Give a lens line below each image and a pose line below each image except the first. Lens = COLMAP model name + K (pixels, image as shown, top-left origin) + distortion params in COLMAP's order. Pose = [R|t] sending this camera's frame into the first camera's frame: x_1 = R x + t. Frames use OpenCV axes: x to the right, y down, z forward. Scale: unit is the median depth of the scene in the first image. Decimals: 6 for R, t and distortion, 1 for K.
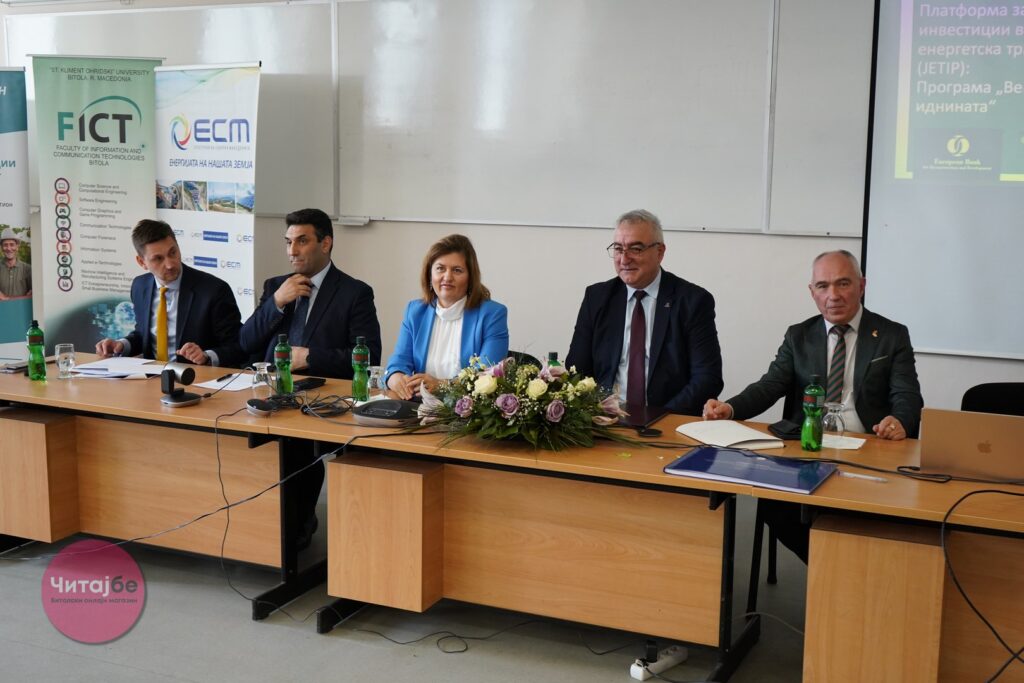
lens RADIAL K [[1197.0, 0, 510.3], [0, 1197.0, 349.2], [0, 0, 1]] dist [-0.031813, 0.000000]
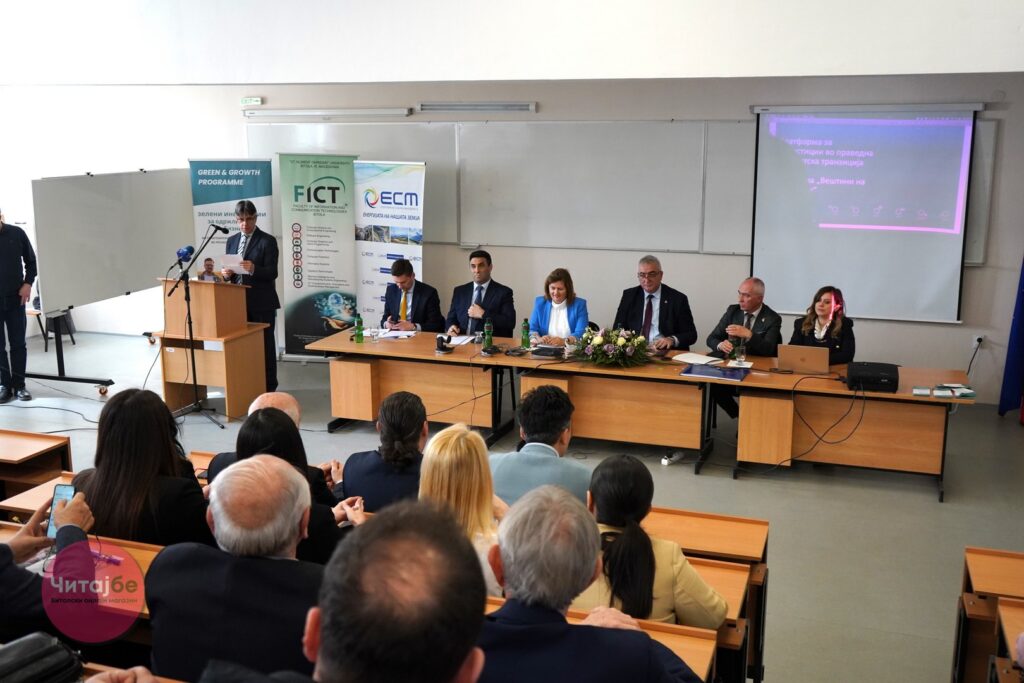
lens RADIAL K [[1016.7, 0, 514.7], [0, 1016.7, 332.0], [0, 0, 1]] dist [-0.001166, 0.000000]
pose [[0.996530, -0.030386, 0.077495, -0.242909], [0.027079, 0.998691, 0.043386, -0.055621], [-0.078712, -0.041137, 0.996048, -0.688531]]
